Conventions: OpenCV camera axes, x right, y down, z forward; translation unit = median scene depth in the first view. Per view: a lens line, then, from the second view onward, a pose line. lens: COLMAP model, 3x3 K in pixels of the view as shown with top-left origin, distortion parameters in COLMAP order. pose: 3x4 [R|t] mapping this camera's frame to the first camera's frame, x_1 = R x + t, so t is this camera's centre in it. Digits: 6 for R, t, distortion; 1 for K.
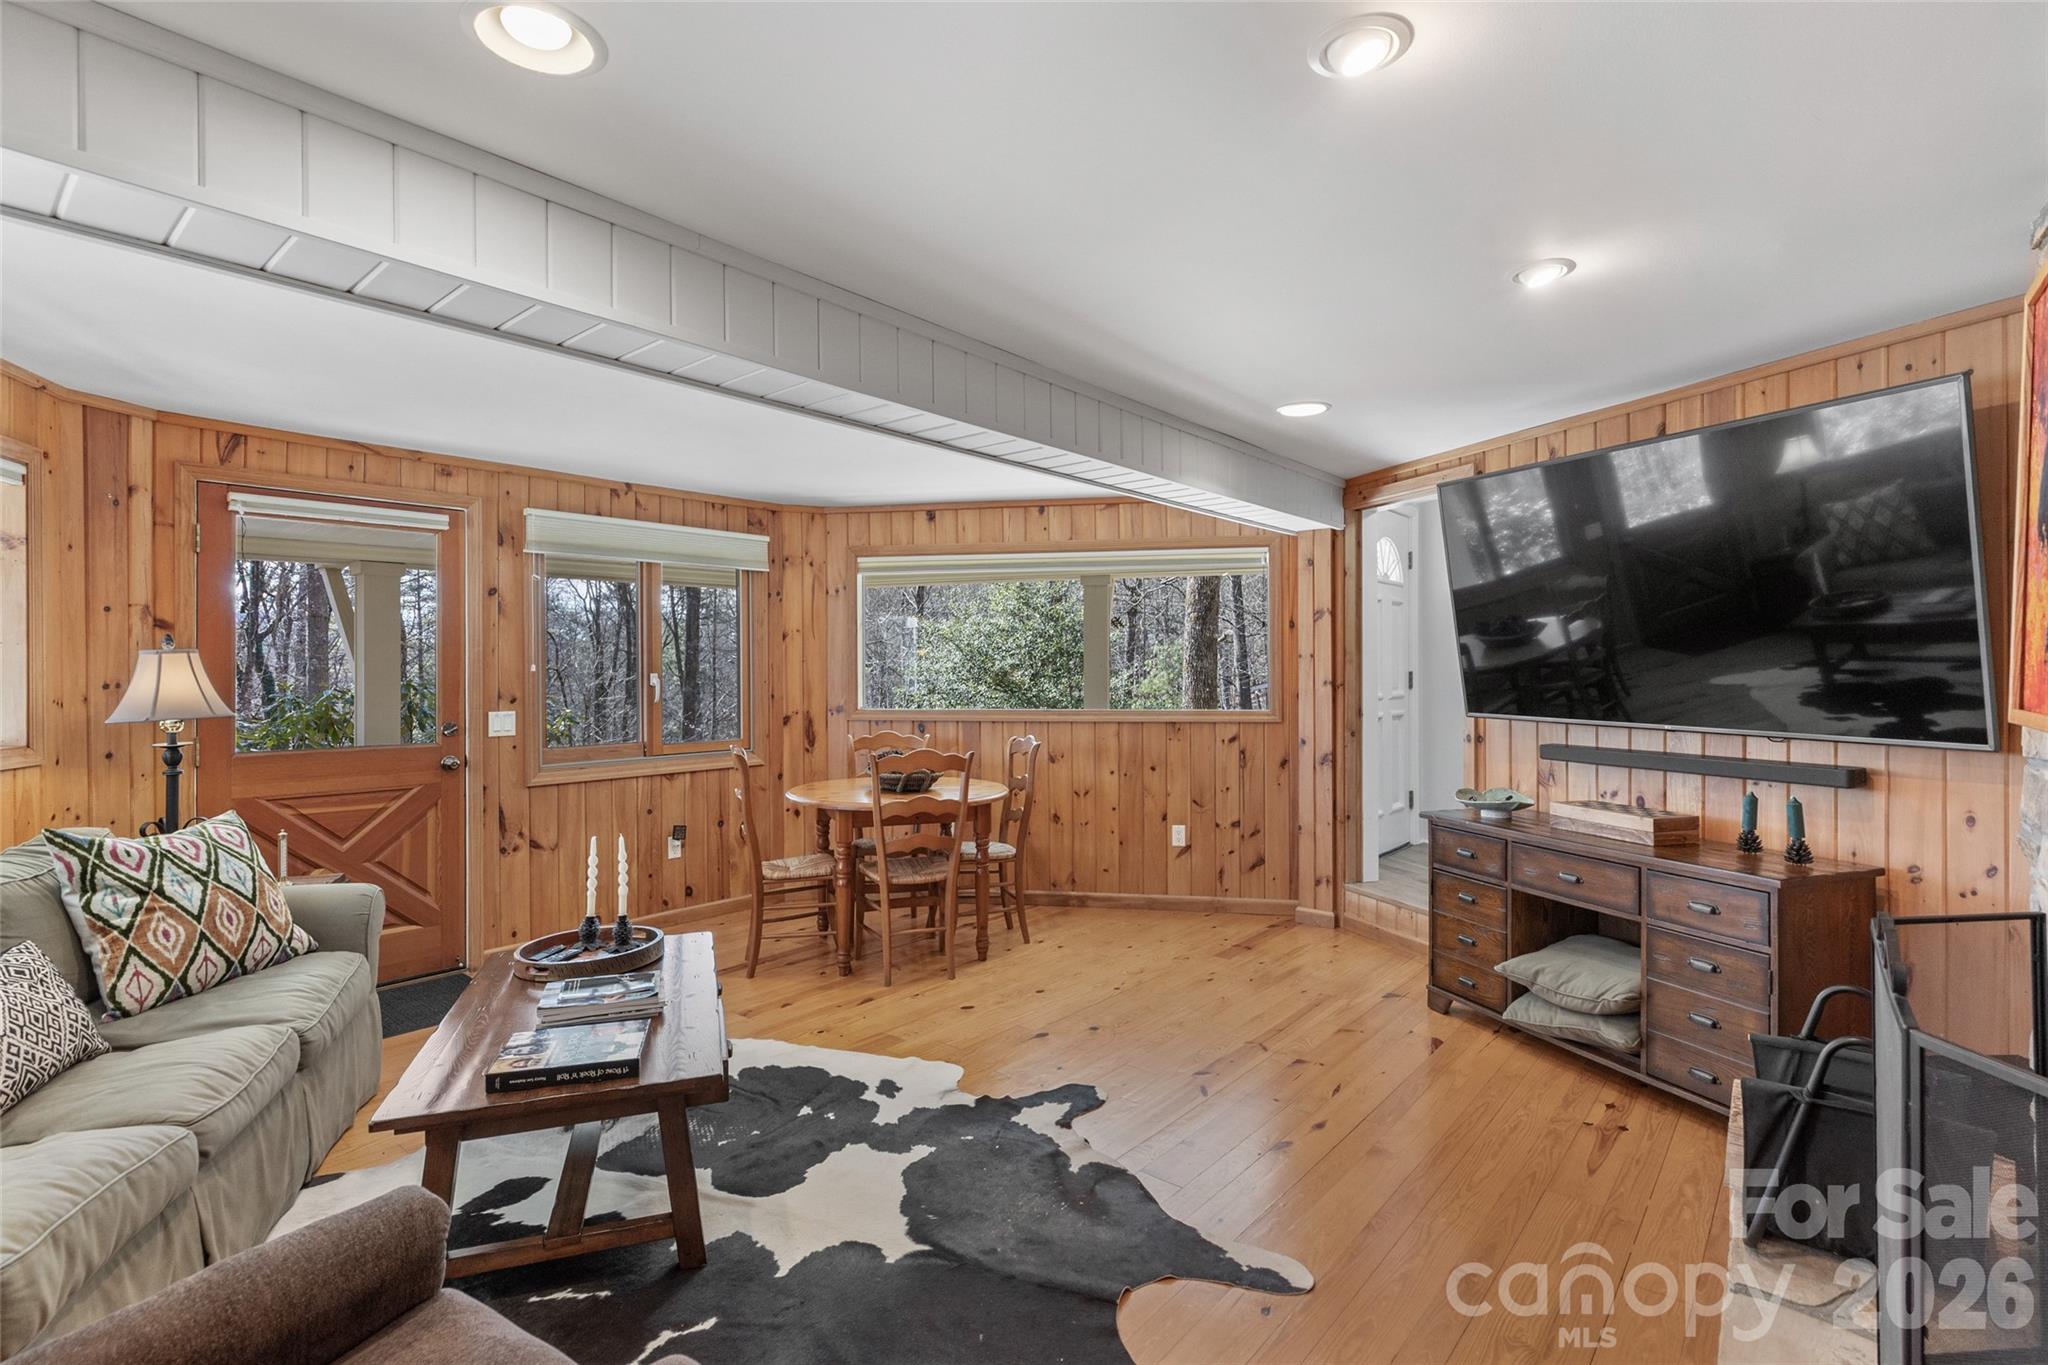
lens RADIAL K [[972.3, 0, 1025.9], [0, 972.3, 670.5], [0, 0, 1]] dist [-0.000136, -0.000185]
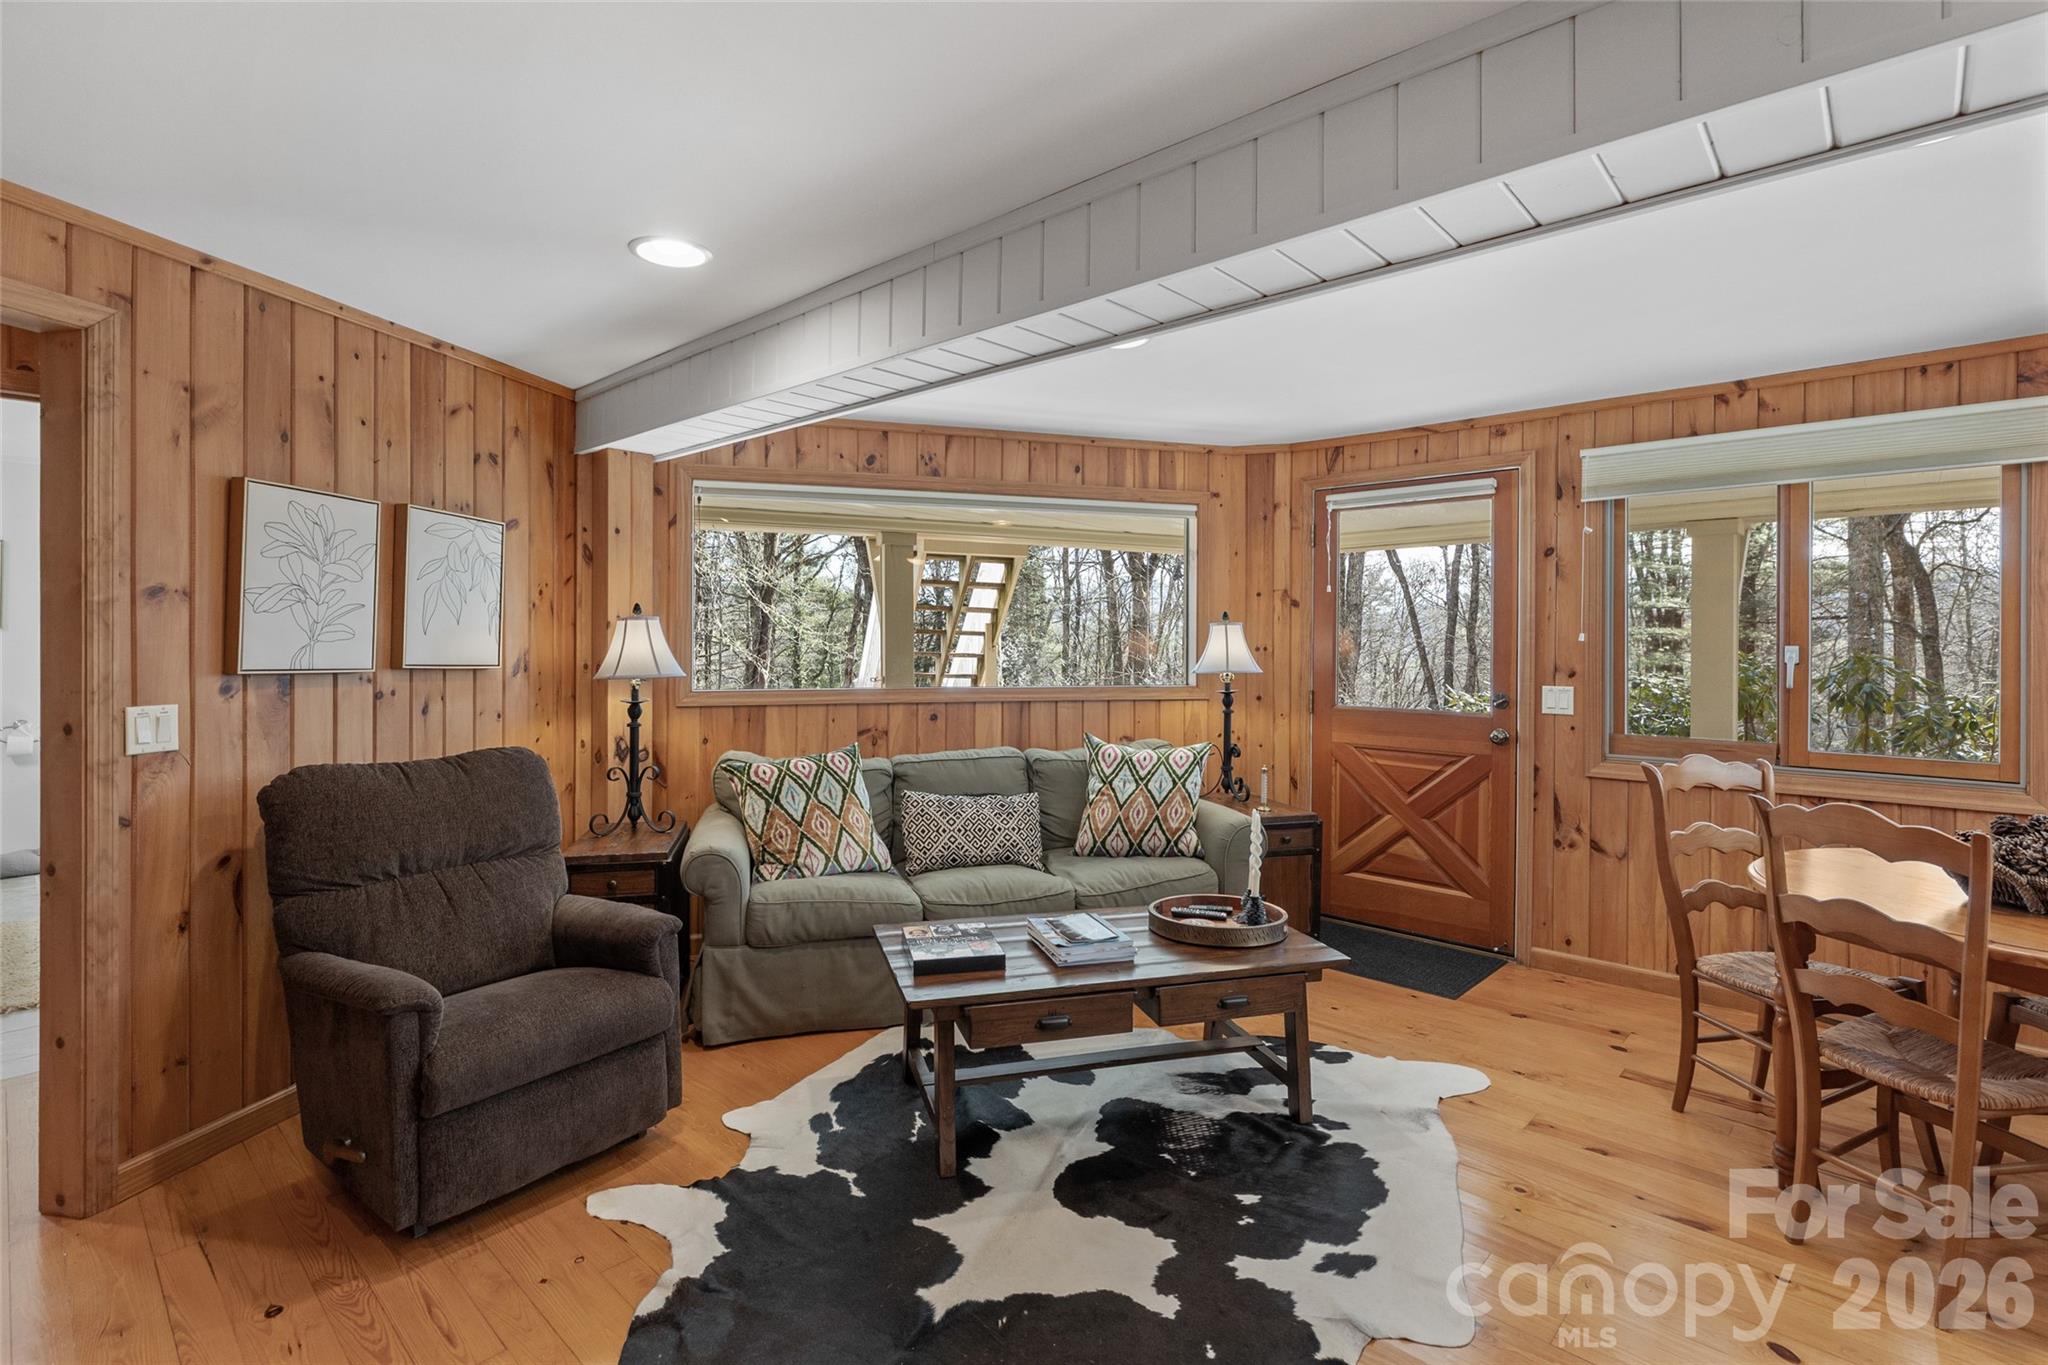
lens RADIAL K [[970.5, 0, 1027.0], [0, 970.5, 643.4], [0, 0, 1]] dist [-0.000603, -0.000650]
pose [[-0.050673, 0.008124, -0.998682, 0.416355], [-0.006537, 0.999943, 0.008466, -0.001291], [0.998694, 0.006957, -0.050617, 0.634199]]
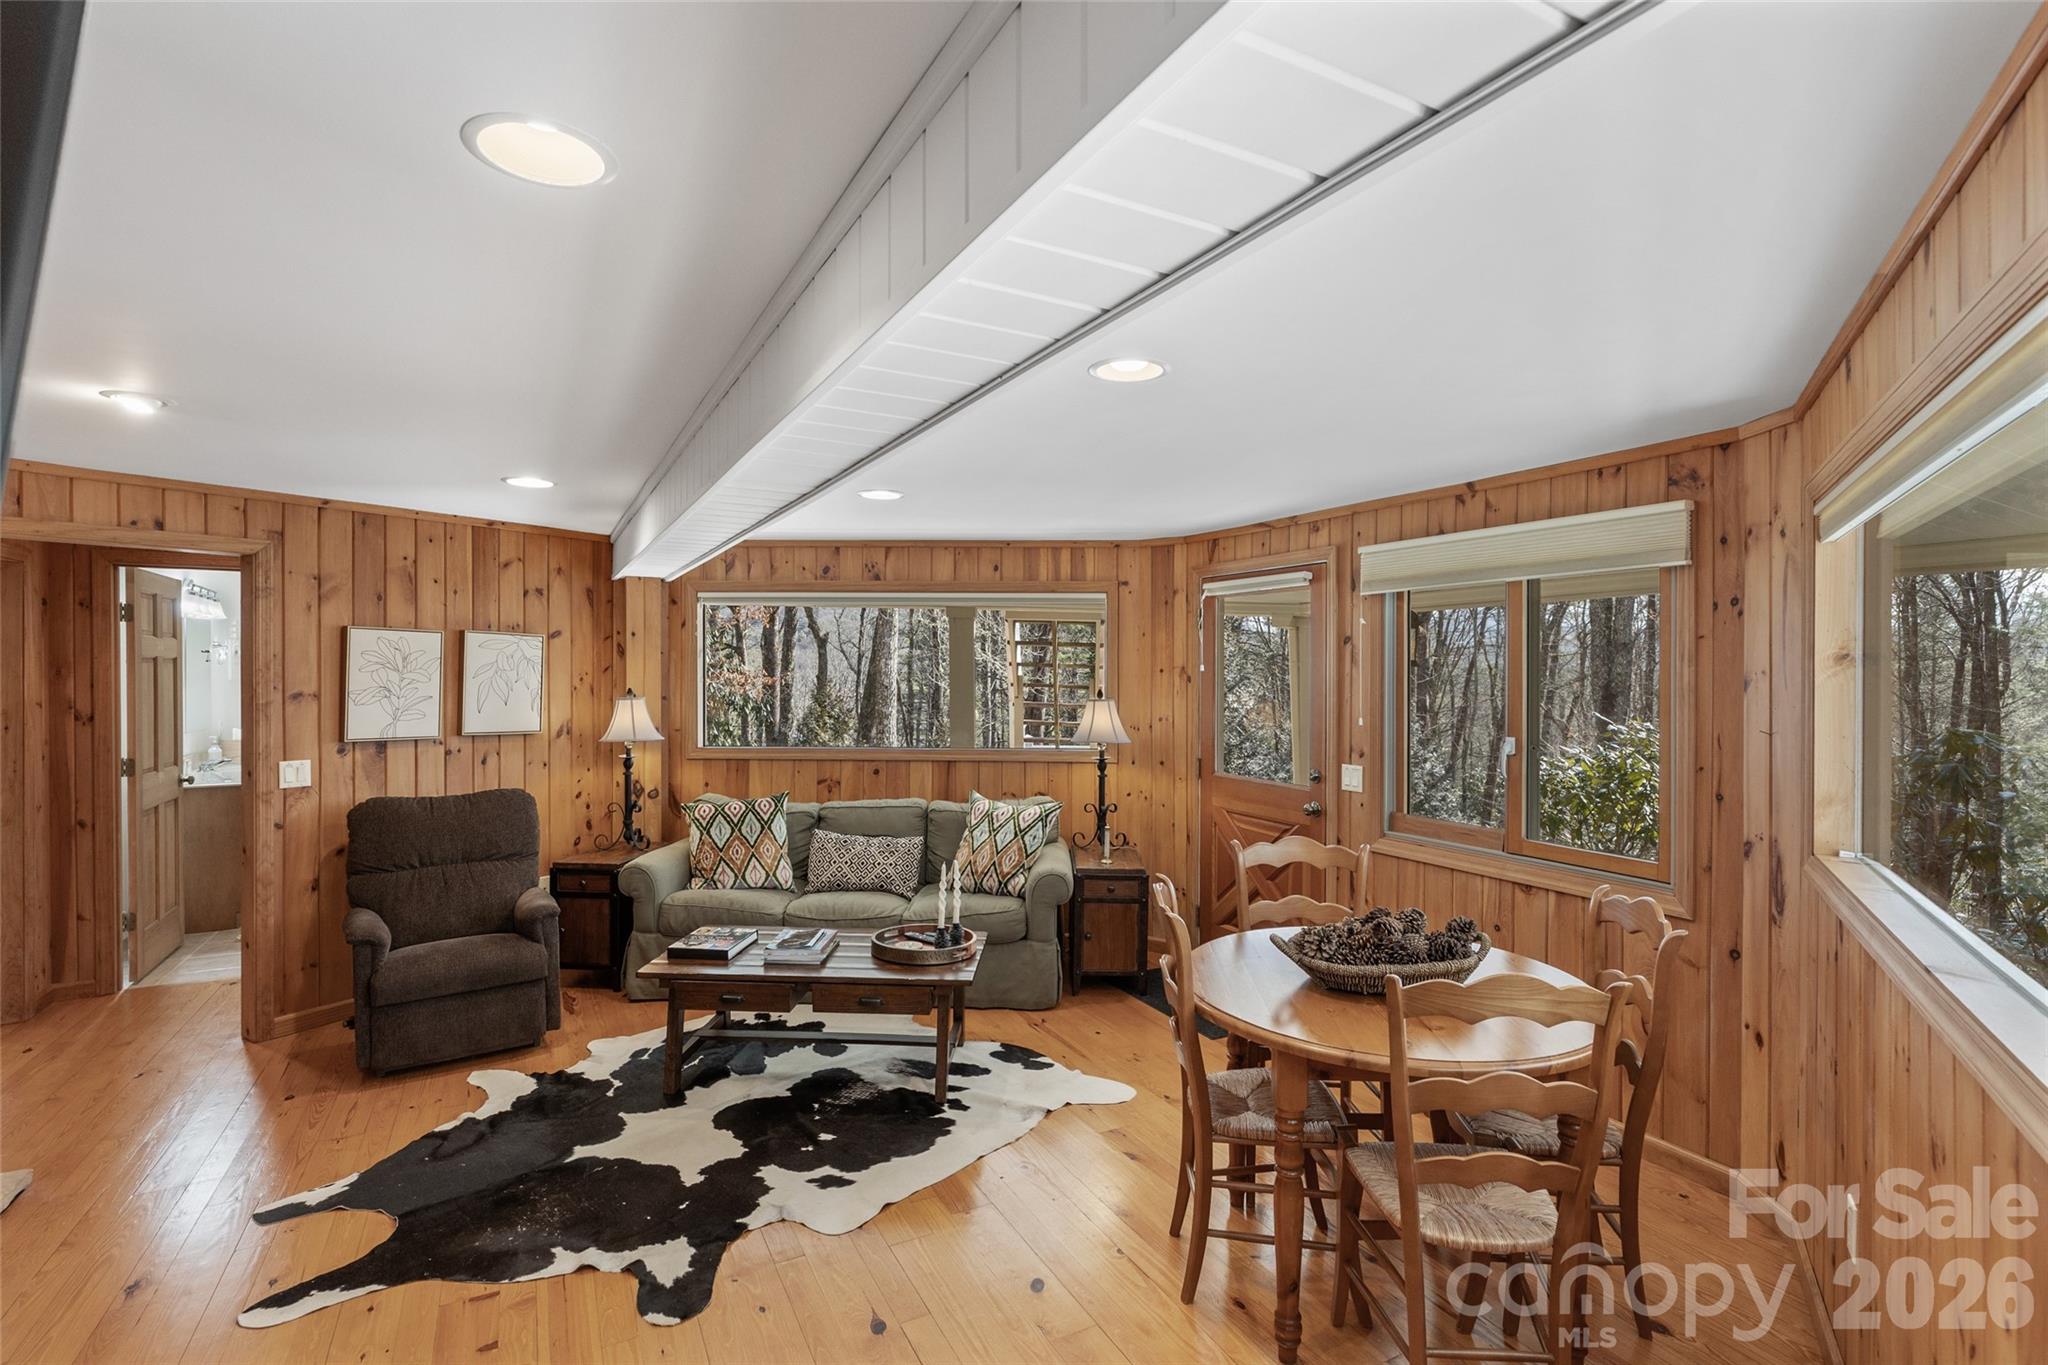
lens RADIAL K [[962.0, 0, 1022.0], [0, 962.0, 675.7], [0, 0, 1]] dist [-0.000275, -0.000363]
pose [[-0.379112, 0.008986, -0.925307, 0.514298], [-0.004024, 0.999927, 0.011359, -0.061986], [0.925342, 0.008030, -0.379048, 1.194596]]
